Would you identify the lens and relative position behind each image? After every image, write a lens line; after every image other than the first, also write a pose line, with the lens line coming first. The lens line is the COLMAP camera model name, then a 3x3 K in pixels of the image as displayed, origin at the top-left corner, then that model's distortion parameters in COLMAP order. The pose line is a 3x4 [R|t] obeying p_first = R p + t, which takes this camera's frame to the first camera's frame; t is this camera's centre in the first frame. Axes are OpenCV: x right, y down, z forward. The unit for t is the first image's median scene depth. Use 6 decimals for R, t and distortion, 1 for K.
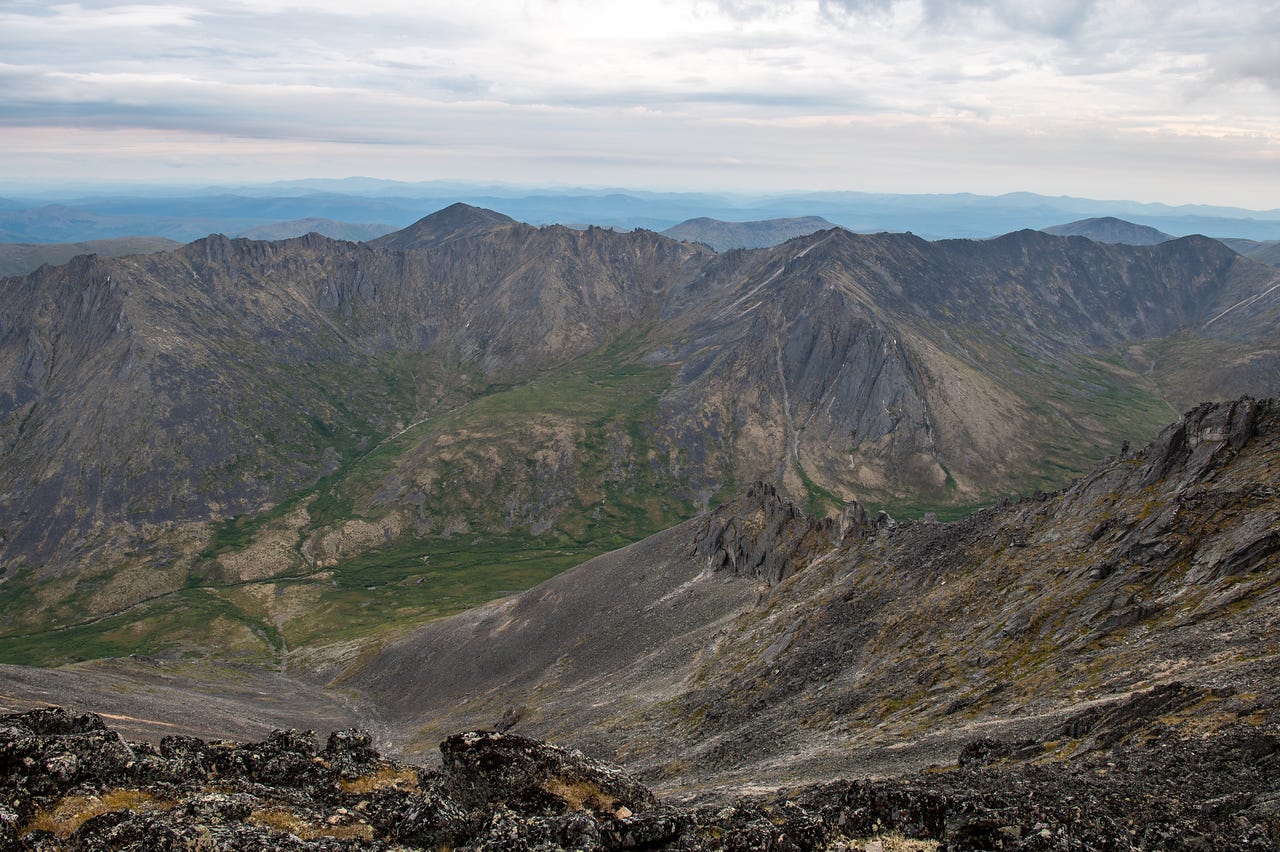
lens RADIAL K [[973.8, 0, 661.0], [0, 973.8, 399.5], [0, 0, 1]] dist [-0.064372, 0.007866]
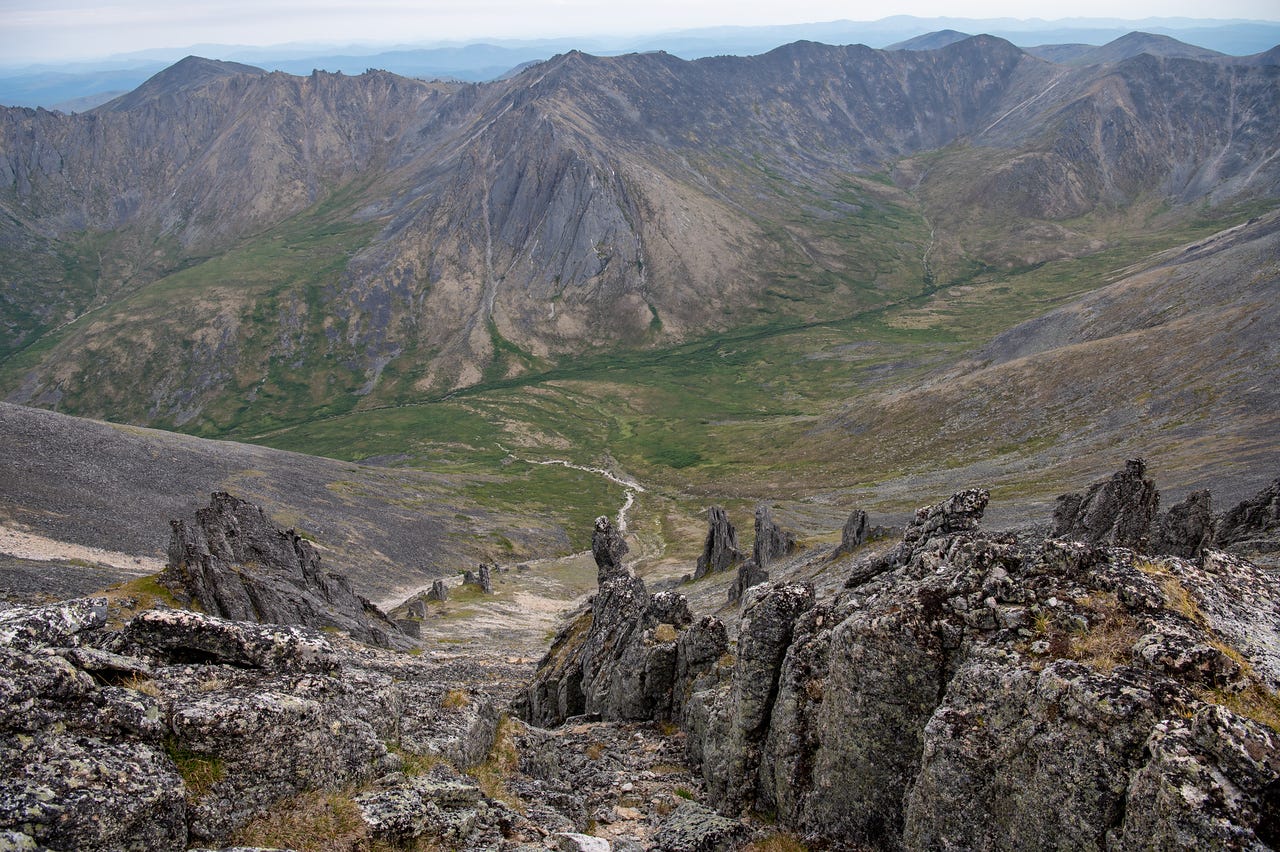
lens RADIAL K [[954.8, 0, 640.0], [0, 954.8, 426.0], [0, 0, 1]] dist [-0.044942, 0.014469]
pose [[0.992109, -0.096898, 0.079567, 0.179441], [0.081109, 0.979938, 0.182050, 0.012833], [-0.095611, -0.174159, 0.980065, 0.086676]]
